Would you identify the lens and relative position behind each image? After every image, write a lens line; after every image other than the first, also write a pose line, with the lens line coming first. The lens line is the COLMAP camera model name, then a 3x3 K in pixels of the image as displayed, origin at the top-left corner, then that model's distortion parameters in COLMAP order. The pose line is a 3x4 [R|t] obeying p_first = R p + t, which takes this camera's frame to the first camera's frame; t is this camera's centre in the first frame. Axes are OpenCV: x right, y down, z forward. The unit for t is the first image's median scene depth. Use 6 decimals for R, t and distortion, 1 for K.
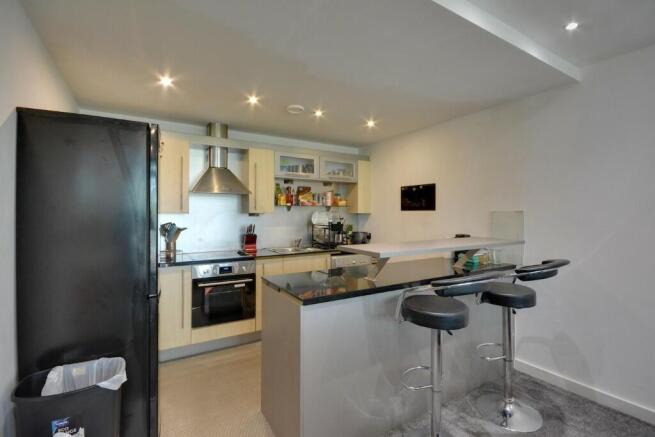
lens RADIAL K [[285.6, 0, 301.0], [0, 285.6, 214.6], [0, 0, 1]] dist [0.000660, -0.000001]
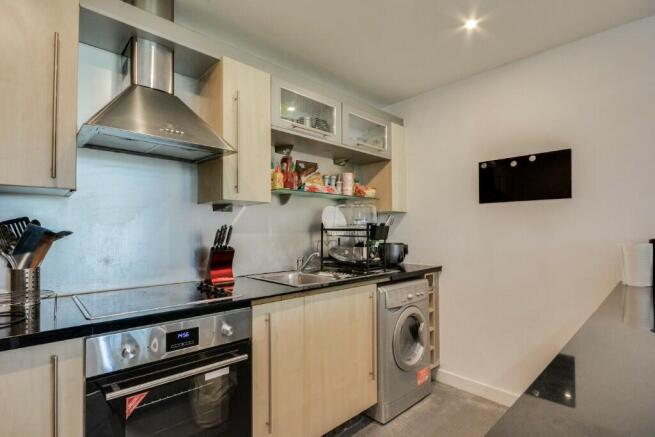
lens RADIAL K [[318.5, 0, 277.4], [0, 318.5, 225.8], [0, 0, 1]] dist [0.000068, 0.000038]
pose [[0.982699, -0.000976, 0.185206, -0.183150], [0.005090, 0.999751, -0.021737, 0.045771], [-0.185139, 0.022304, 0.982459, 0.469701]]
